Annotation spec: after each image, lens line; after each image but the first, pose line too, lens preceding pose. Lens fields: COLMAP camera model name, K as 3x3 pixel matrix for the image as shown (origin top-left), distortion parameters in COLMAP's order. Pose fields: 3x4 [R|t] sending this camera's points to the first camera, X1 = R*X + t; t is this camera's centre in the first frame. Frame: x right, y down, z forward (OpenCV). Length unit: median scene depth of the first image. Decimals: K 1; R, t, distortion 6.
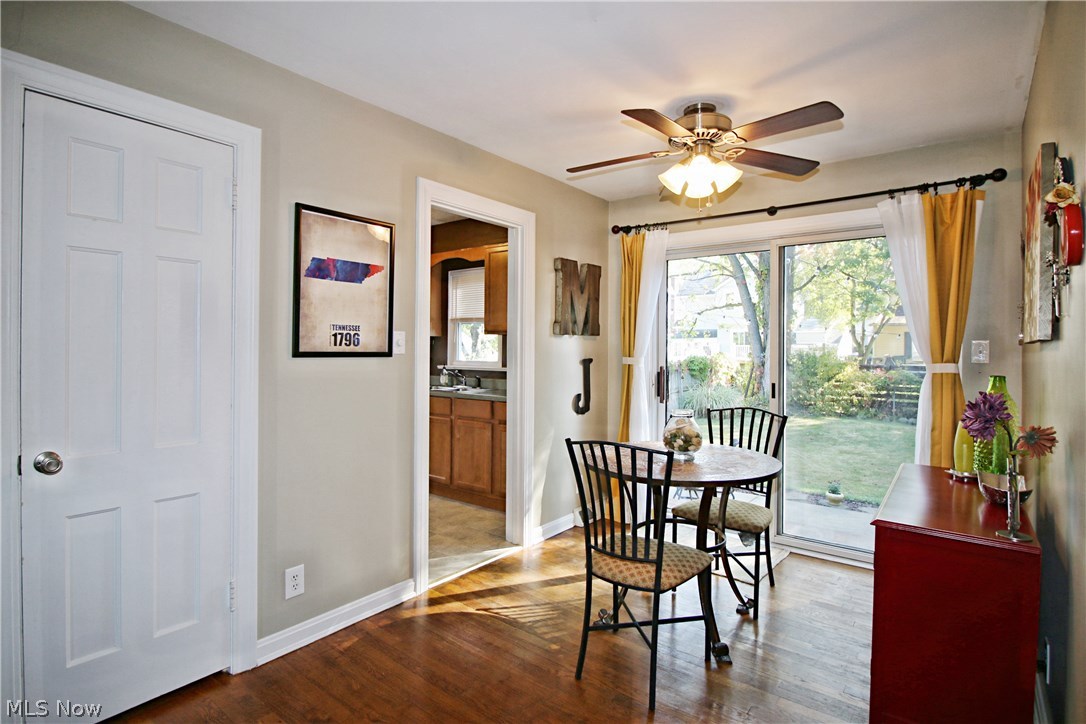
lens RADIAL K [[553.7, 0, 539.4], [0, 553.7, 346.7], [0, 0, 1]] dist [-0.007103, -0.000956]
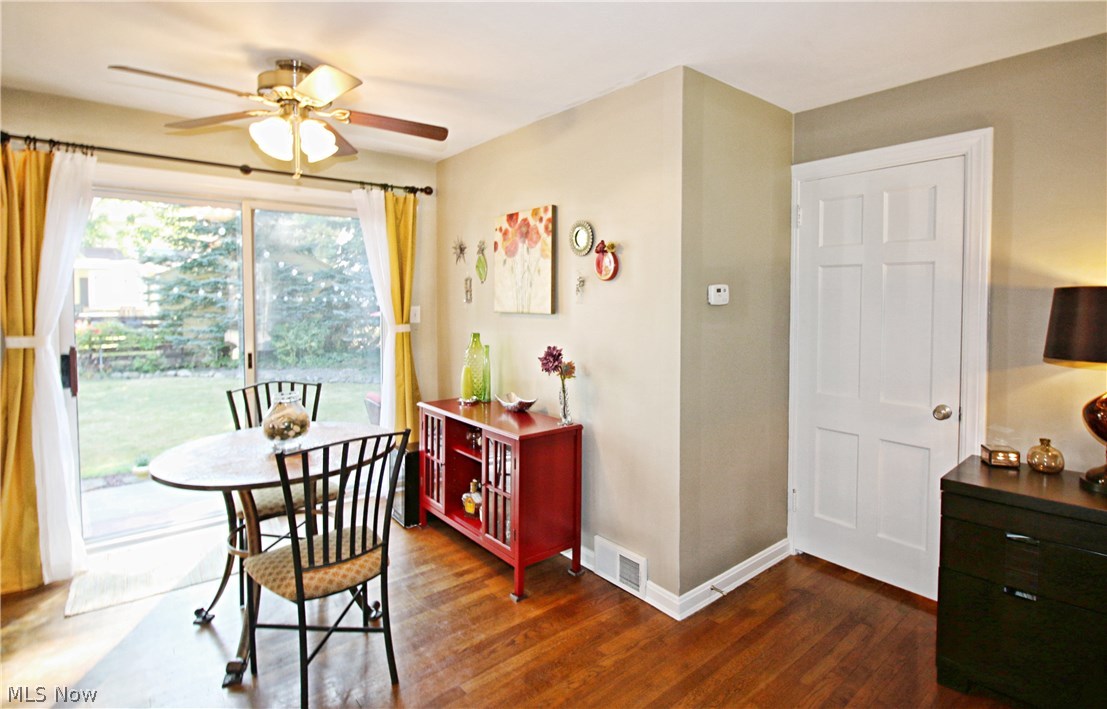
lens RADIAL K [[543.7, 0, 594.8], [0, 543.7, 311.8], [0, 0, 1]] dist [-0.011912, -0.007061]
pose [[0.174097, -0.035273, 0.984097, -0.345494], [-0.002615, 0.999338, 0.036282, -0.035540], [-0.984725, -0.008890, 0.173890, 0.231034]]
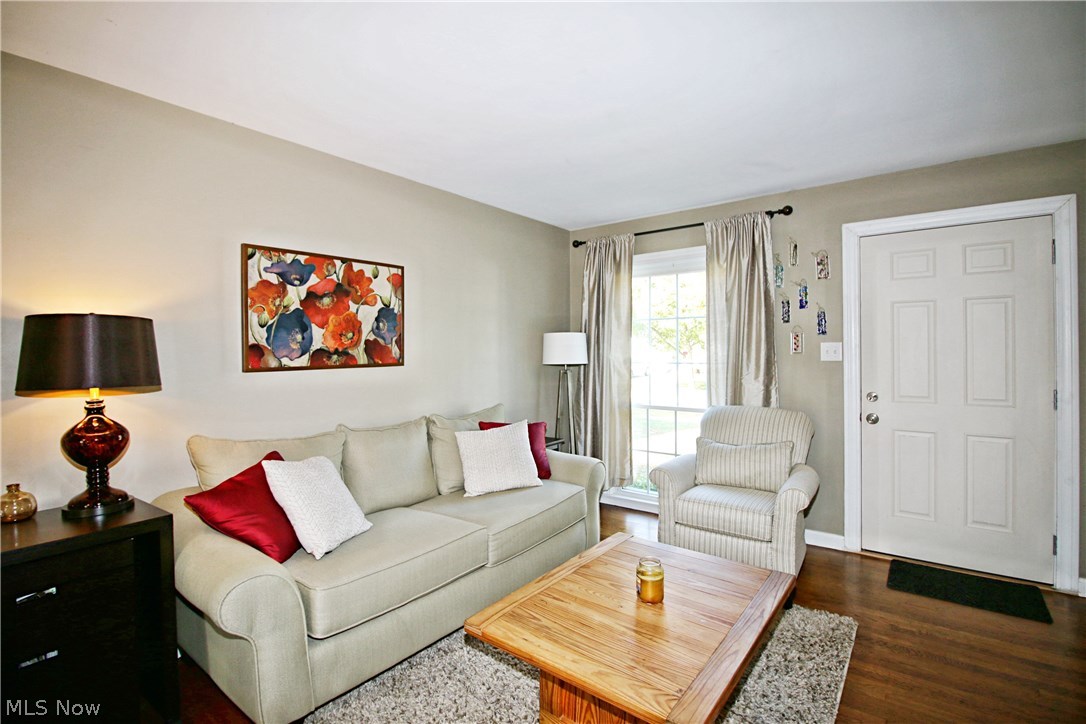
lens RADIAL K [[495.3, 0, 548.0], [0, 495.3, 348.4], [0, 0, 1]] dist [-0.007794, -0.009024]
pose [[-0.999908, 0.001082, -0.013496, -0.219110], [0.001226, 0.999943, -0.010651, -0.006997], [0.013484, -0.010666, -0.999852, 0.312788]]
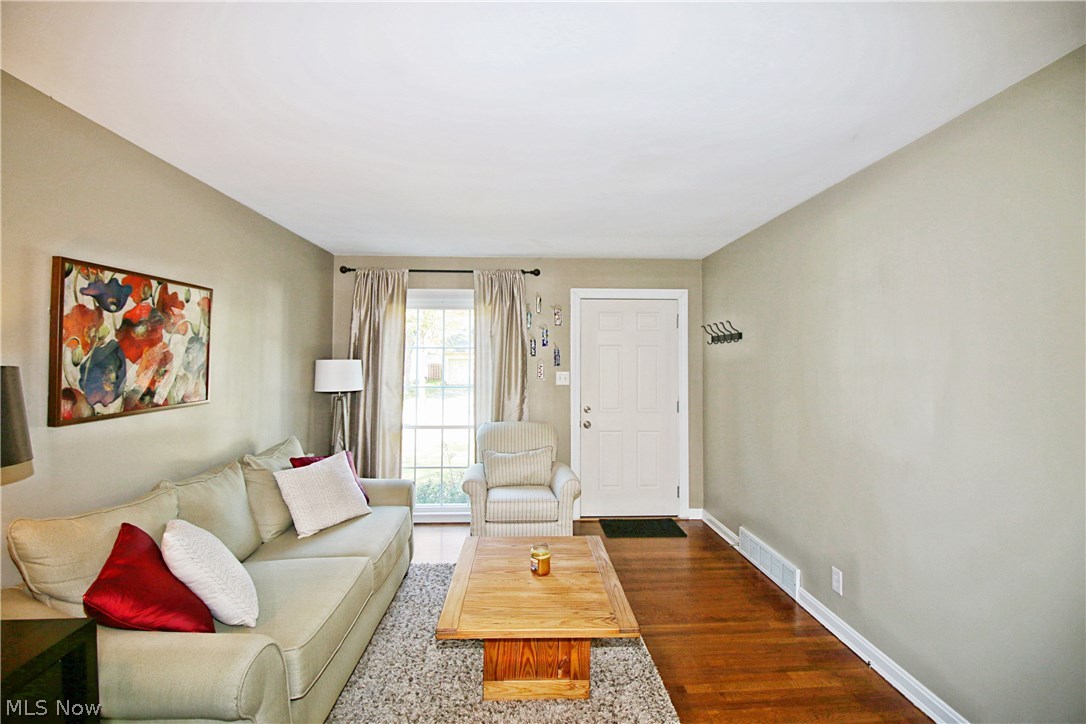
lens RADIAL K [[495.3, 0, 538.0], [0, 495.3, 346.6], [0, 0, 1]] dist [-0.007794, -0.009024]
pose [[-0.760808, -0.025288, -0.648484, 0.090640], [-0.004303, 0.999415, -0.033924, -0.044240], [0.648962, -0.023019, -0.760472, 0.334312]]
